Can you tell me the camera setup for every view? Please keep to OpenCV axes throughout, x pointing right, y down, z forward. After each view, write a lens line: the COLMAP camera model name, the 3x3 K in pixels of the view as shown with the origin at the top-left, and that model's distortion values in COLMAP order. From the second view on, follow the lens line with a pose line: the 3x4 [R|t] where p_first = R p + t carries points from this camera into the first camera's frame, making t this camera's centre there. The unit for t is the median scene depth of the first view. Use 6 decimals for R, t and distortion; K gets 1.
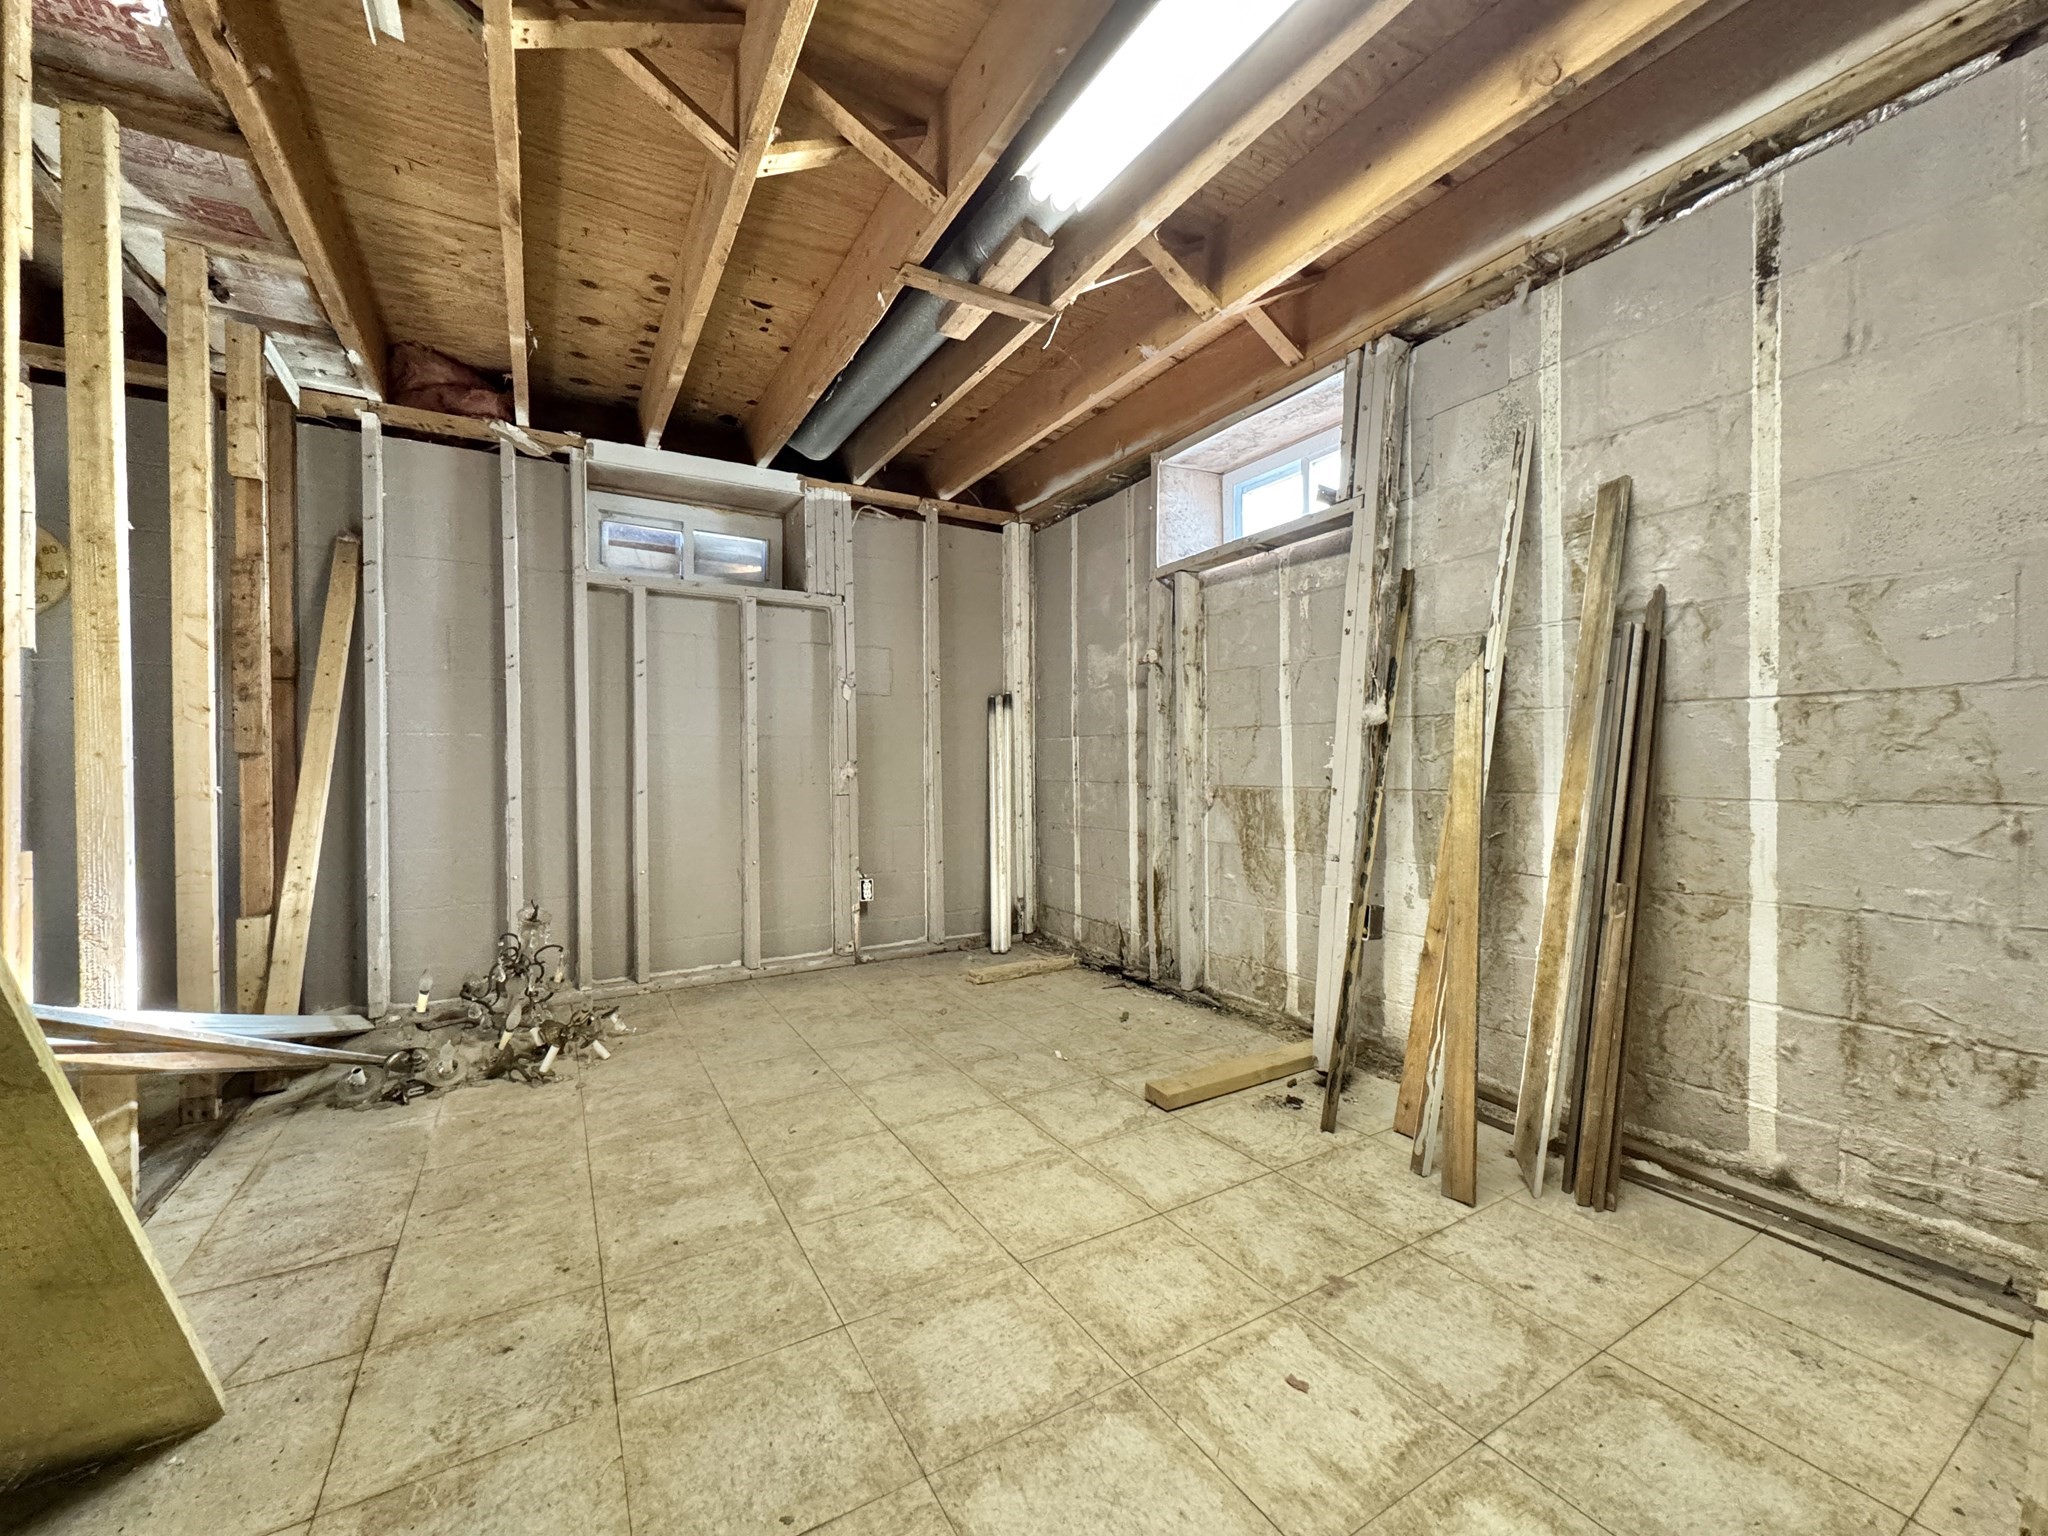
lens RADIAL K [[815.2, 0, 1028.3], [0, 815.2, 775.9], [0, 0, 1]] dist [-0.002265, 0.000372]
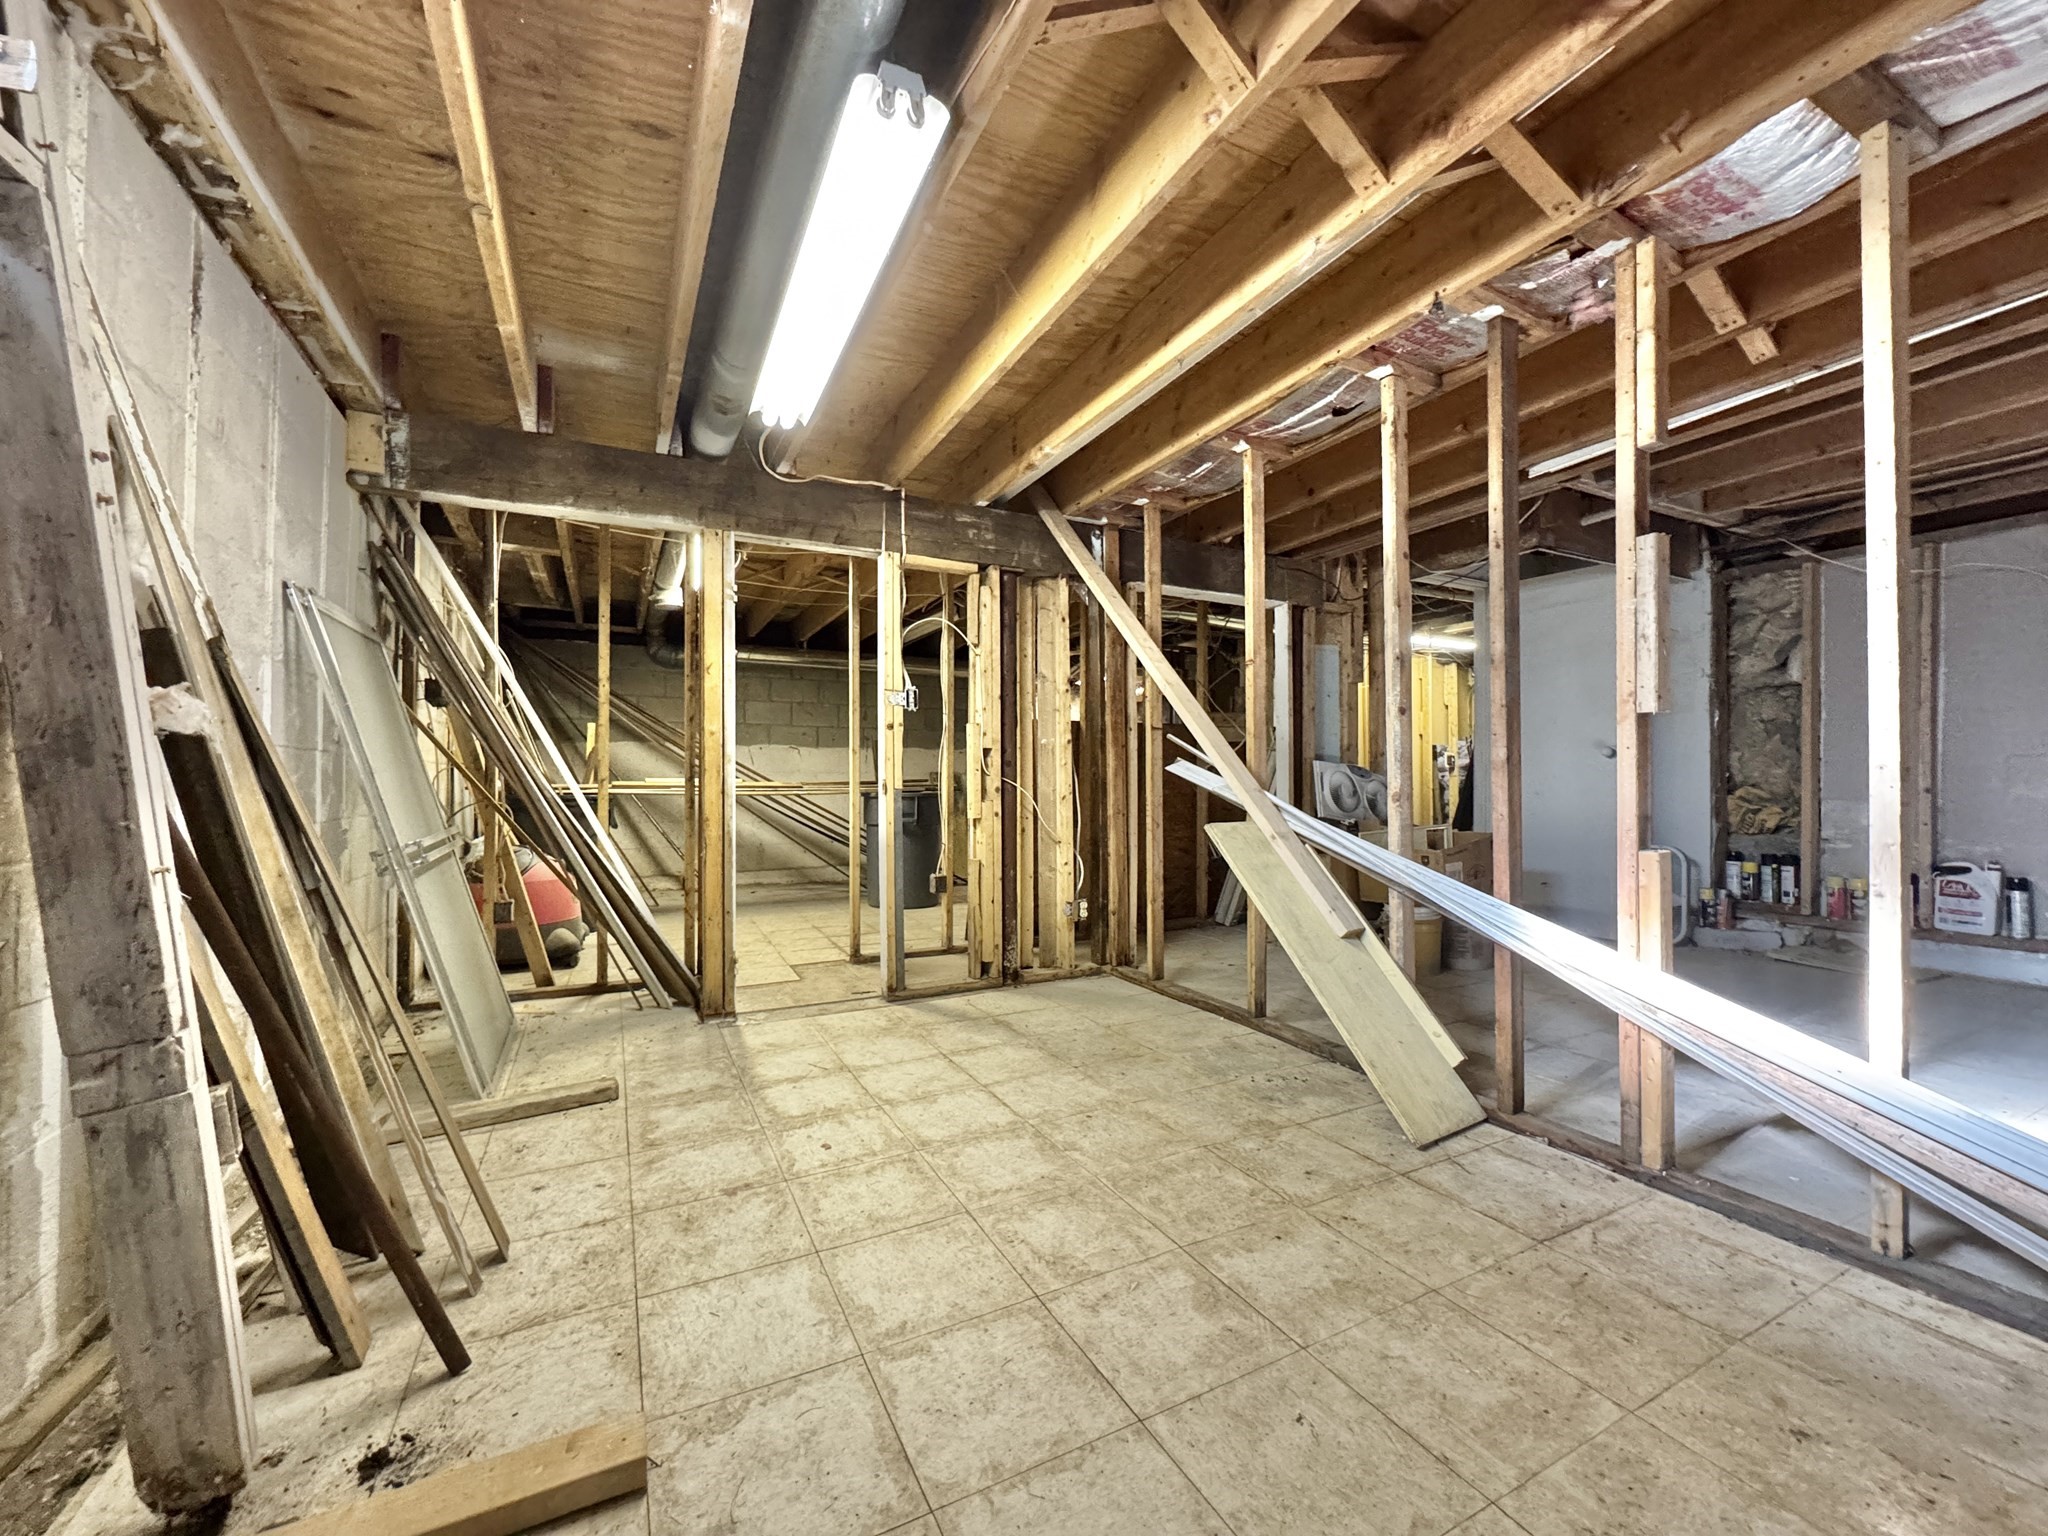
lens RADIAL K [[815.2, 0, 1028.3], [0, 815.2, 775.9], [0, 0, 1]] dist [-0.002265, 0.000372]
pose [[-0.998145, 0.008424, 0.060292, -0.167093], [0.008615, 0.999959, 0.002900, -0.047142], [-0.060265, 0.003414, -0.998177, 2.054179]]
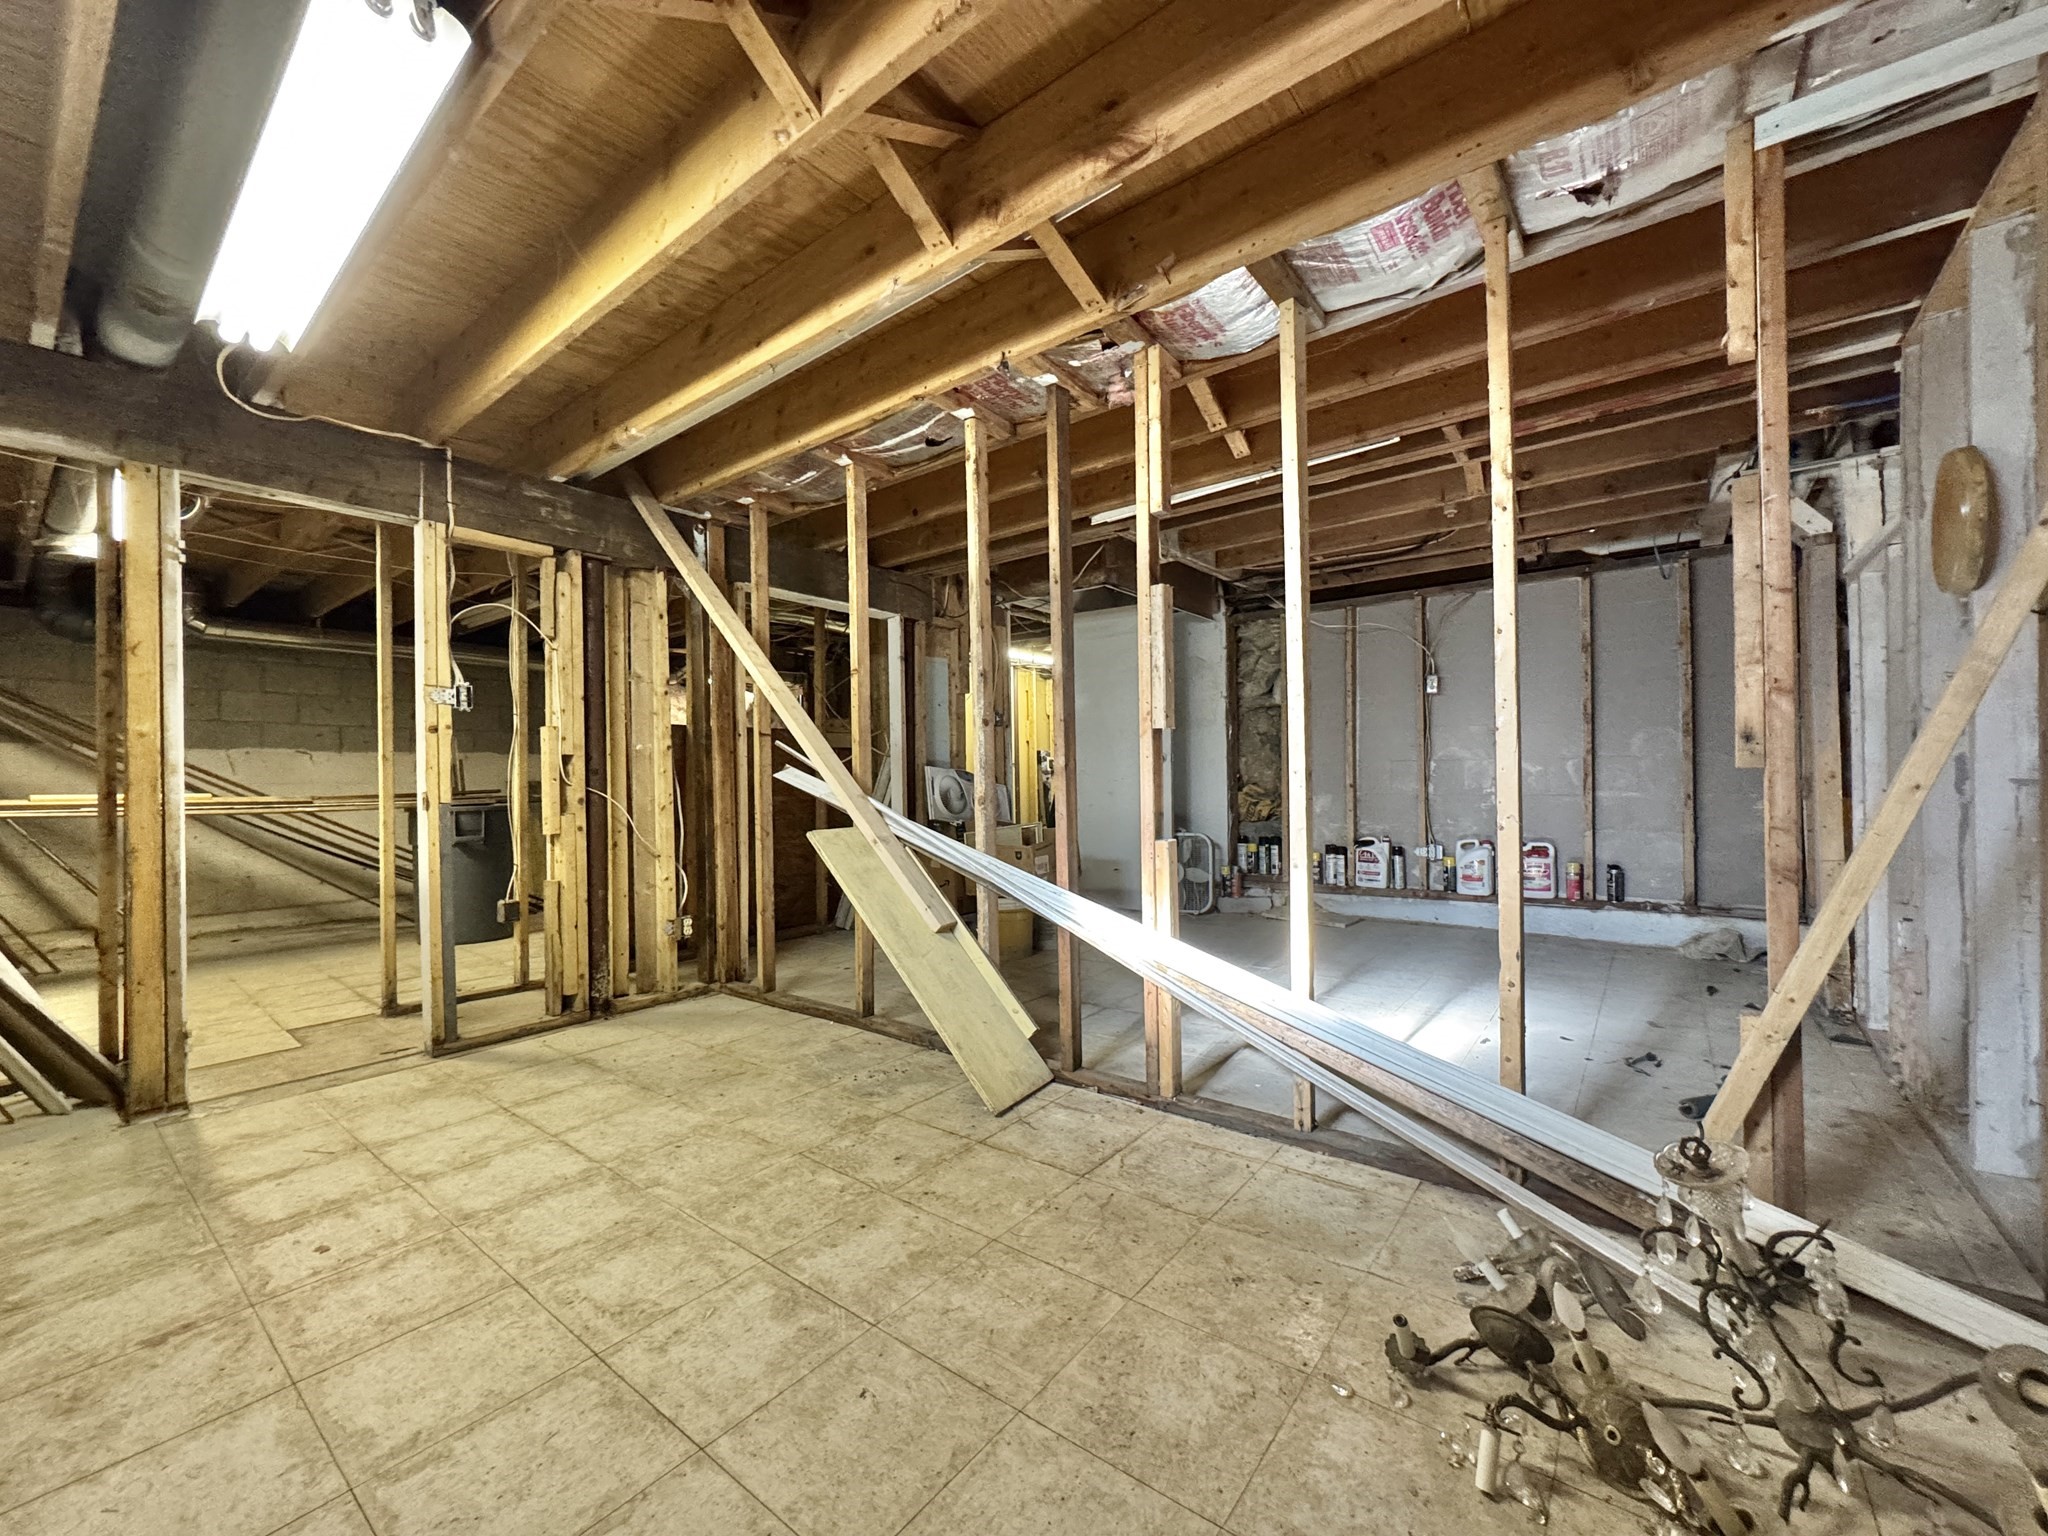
lens RADIAL K [[815.2, 0, 1028.3], [0, 815.2, 775.9], [0, 0, 1]] dist [-0.002265, 0.000372]
pose [[-0.929488, 0.018693, -0.368379, -0.235882], [0.018400, 0.999821, 0.004308, -0.053849], [0.368394, -0.002774, -0.929666, 2.093207]]
